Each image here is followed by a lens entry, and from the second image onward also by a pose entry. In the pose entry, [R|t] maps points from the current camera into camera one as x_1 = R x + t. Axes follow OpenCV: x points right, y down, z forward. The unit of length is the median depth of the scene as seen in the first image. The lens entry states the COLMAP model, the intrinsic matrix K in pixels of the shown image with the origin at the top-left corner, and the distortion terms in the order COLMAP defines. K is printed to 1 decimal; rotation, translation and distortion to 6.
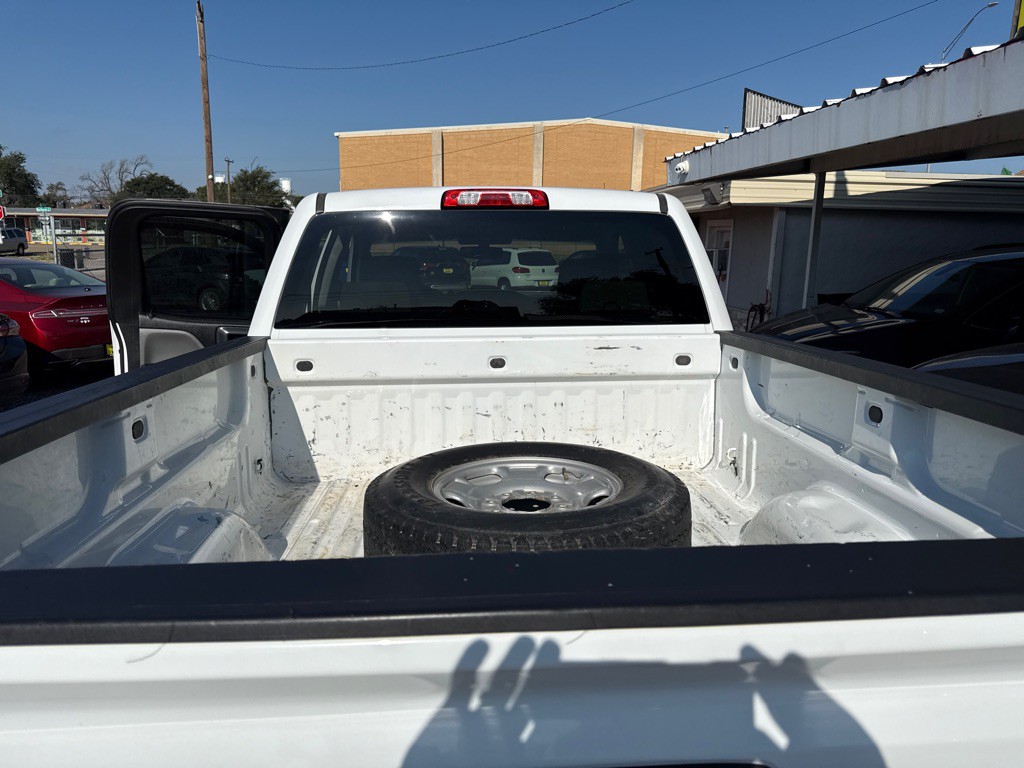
lens RADIAL K [[729.5, 0, 520.9], [0, 729.5, 382.9], [0, 0, 1]] dist [0.043330, -0.045342]
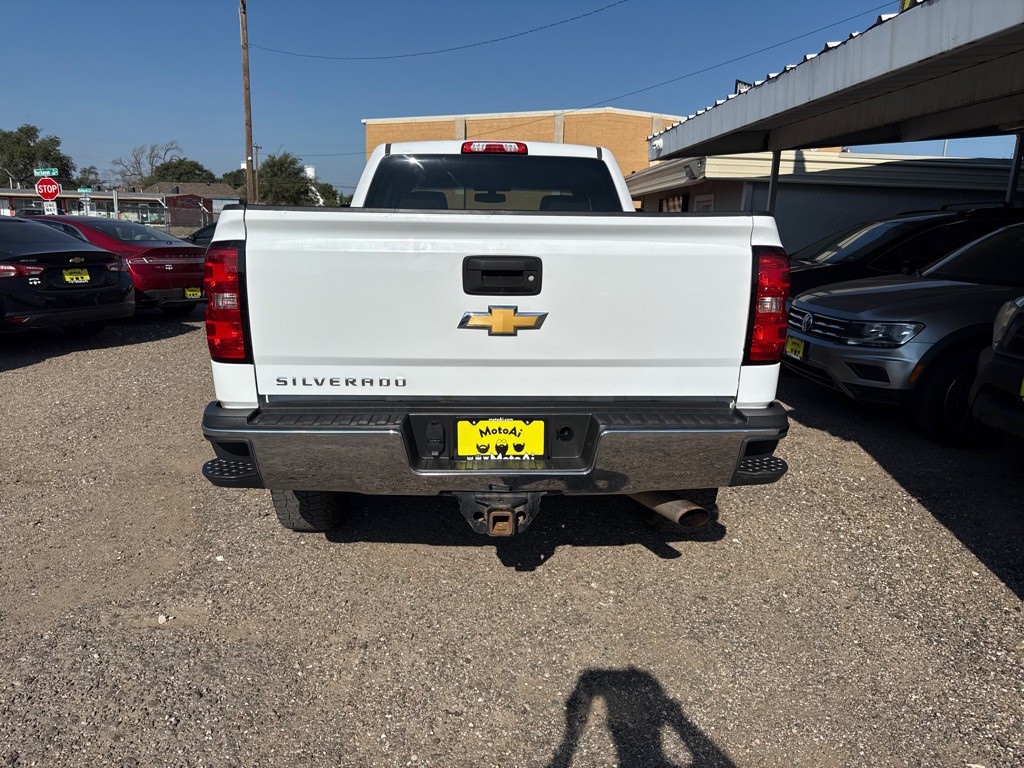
lens RADIAL K [[729.5, 0, 520.9], [0, 729.5, 382.9], [0, 0, 1]] dist [0.043330, -0.045342]
pose [[0.999486, 0.019338, -0.025574, 0.023426], [-0.019023, 0.999740, 0.012535, 0.077980], [0.025810, -0.012042, 0.999594, -0.197440]]
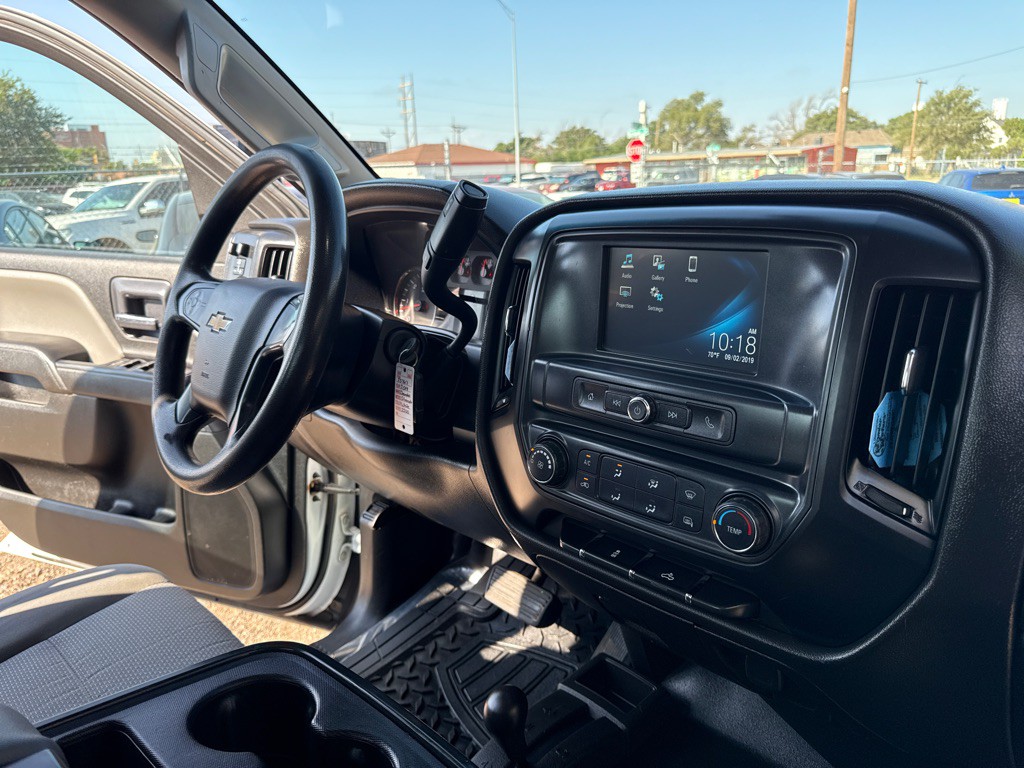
lens RADIAL K [[733.6, 0, 486.2], [0, 733.6, 383.5], [0, 0, 1]] dist [0.009237, -0.028113]
pose [[0.630355, 0.181466, -0.754800, 0.017138], [-0.119154, 0.983391, 0.136914, -0.057229], [0.767108, 0.003632, 0.641507, 0.464389]]
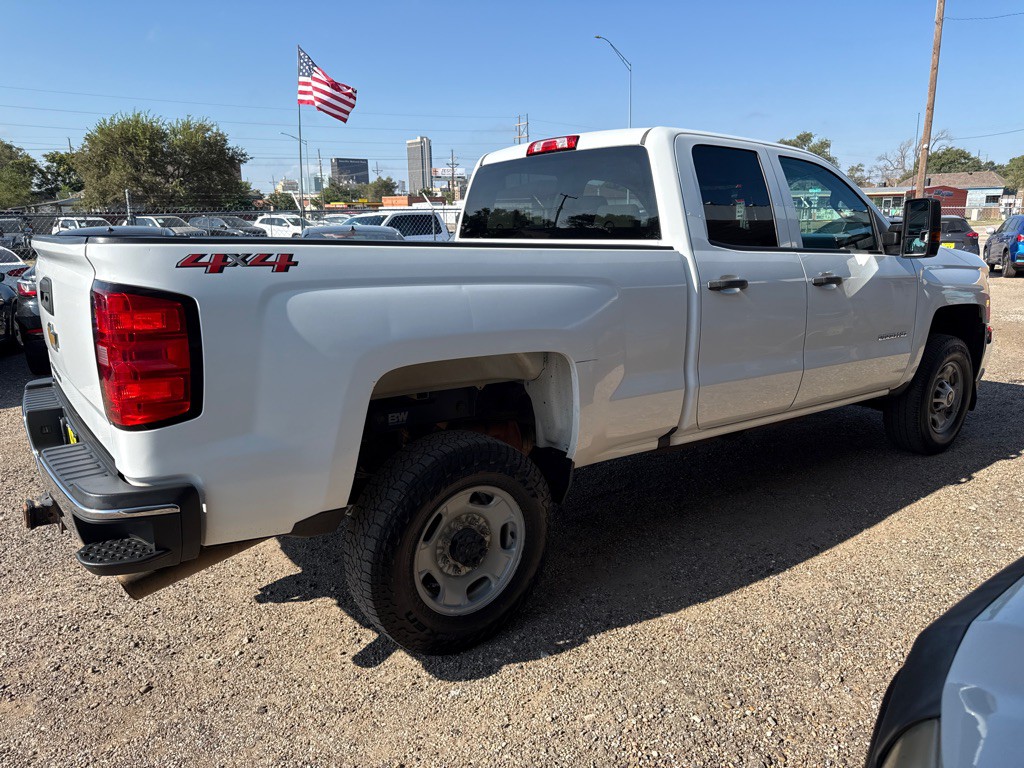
lens RADIAL K [[728.9, 0, 512.0], [0, 728.9, 384.0], [0, 0, 1]] dist [-0.000715, -0.002479]
pose [[0.548015, 0.174834, -0.817993, 0.354753], [-0.148720, 0.982697, 0.110402, 0.015833], [0.823142, 0.061150, 0.564534, 0.059340]]
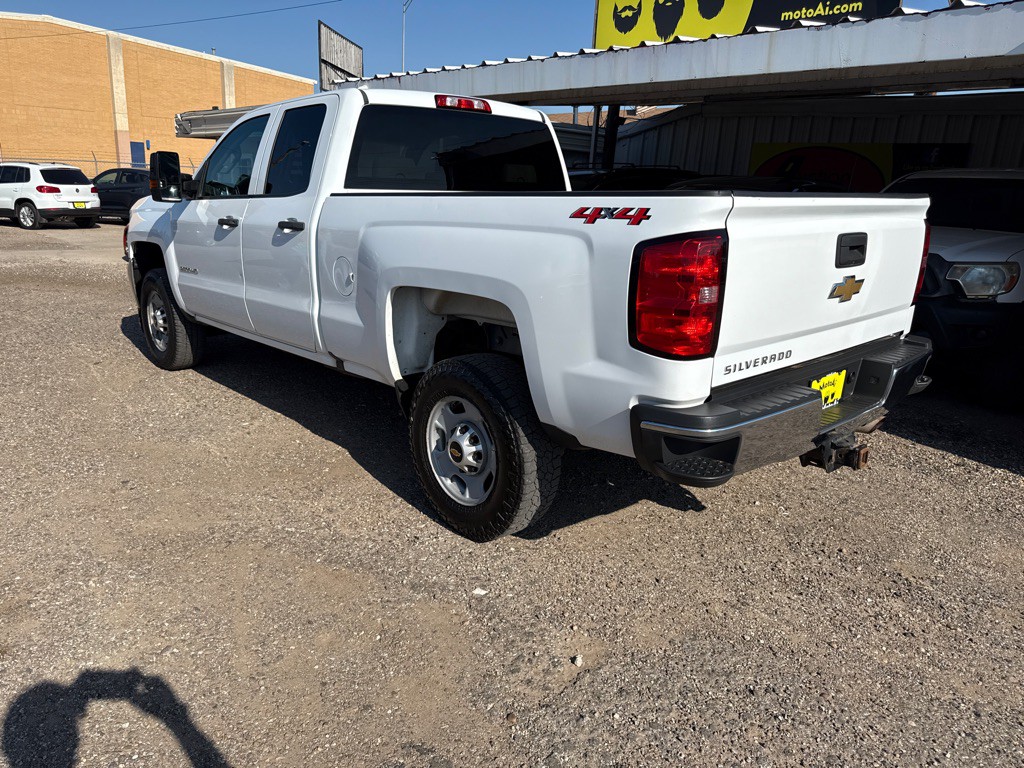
lens RADIAL K [[717.8, 0, 513.0], [0, 717.8, 379.4], [0, 0, 1]] dist [0.033963, -0.034744]
pose [[0.784922, -0.143371, 0.602779, -0.296667], [0.090316, 0.988944, 0.117613, 0.047124], [-0.612977, -0.037876, 0.789192, -0.085873]]
